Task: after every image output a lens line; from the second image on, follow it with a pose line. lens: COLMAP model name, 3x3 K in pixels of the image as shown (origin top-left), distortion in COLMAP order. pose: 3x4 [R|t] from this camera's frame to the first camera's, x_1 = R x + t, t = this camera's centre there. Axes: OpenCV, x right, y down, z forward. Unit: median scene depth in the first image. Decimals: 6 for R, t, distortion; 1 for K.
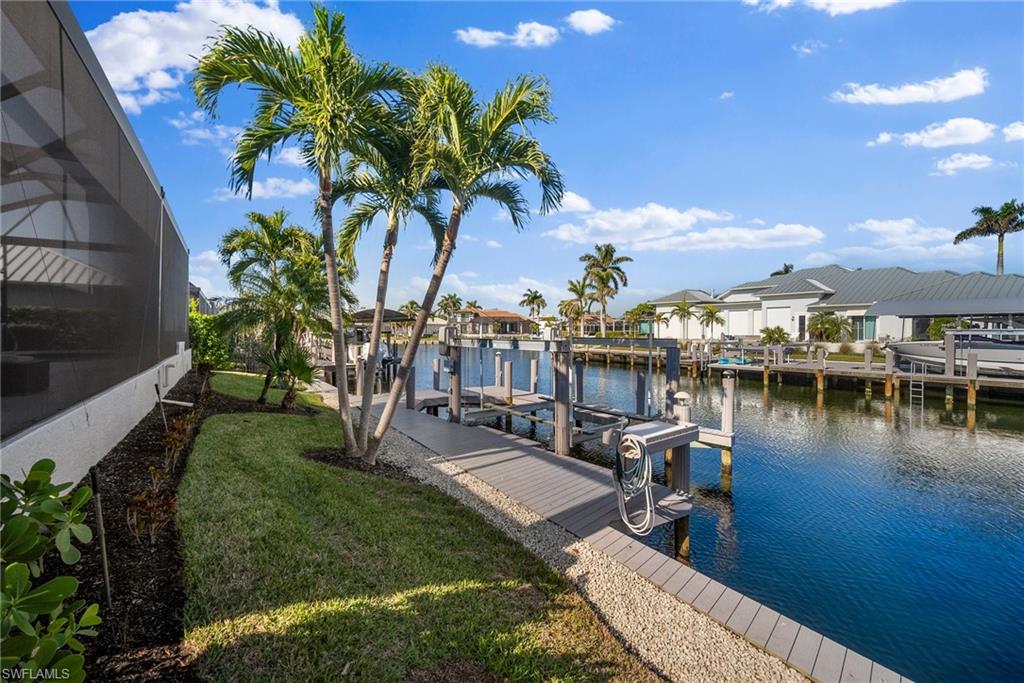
lens RADIAL K [[450.7, 0, 517.7], [0, 450.7, 337.6], [0, 0, 1]] dist [-0.012597, 0.001717]
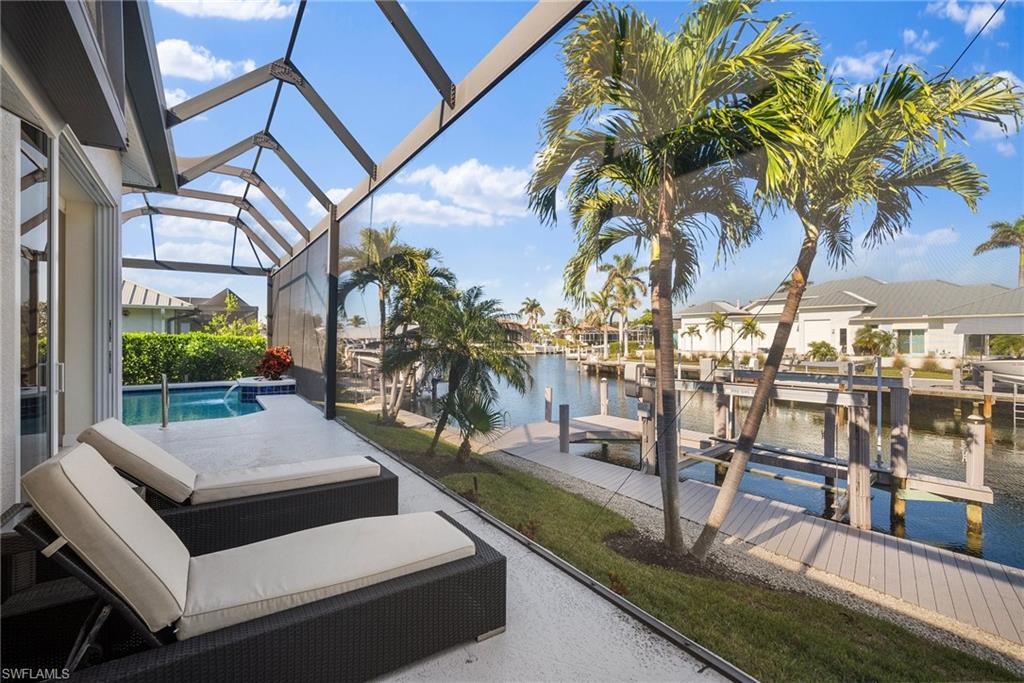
lens RADIAL K [[450.7, 0, 513.2], [0, 450.7, 337.8], [0, 0, 1]] dist [-0.012597, 0.001717]
pose [[0.999250, -0.004117, 0.038508, -0.138672], [0.004590, 0.999915, -0.012199, -0.021210], [-0.038454, 0.012366, 0.999184, 0.043997]]
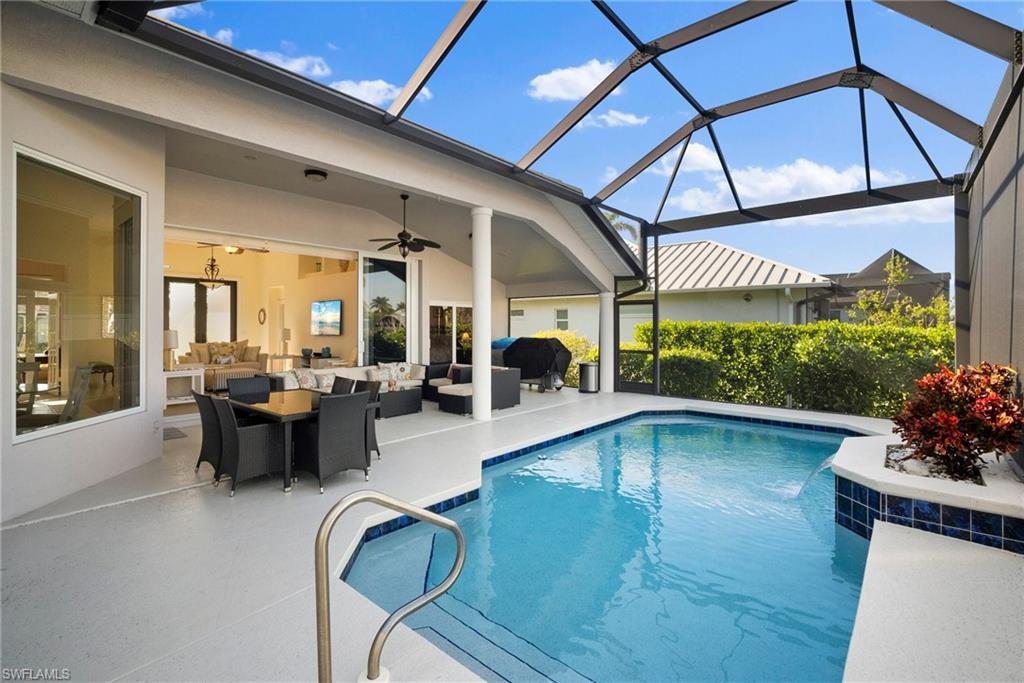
lens RADIAL K [[450.7, 0, 527.6], [0, 450.7, 318.5], [0, 0, 1]] dist [-0.012597, 0.001717]
pose [[0.291153, -0.017337, -0.956519, -0.228403], [-0.010798, 0.999713, -0.021407, -0.027666], [0.956616, 0.016561, 0.290882, 0.251218]]
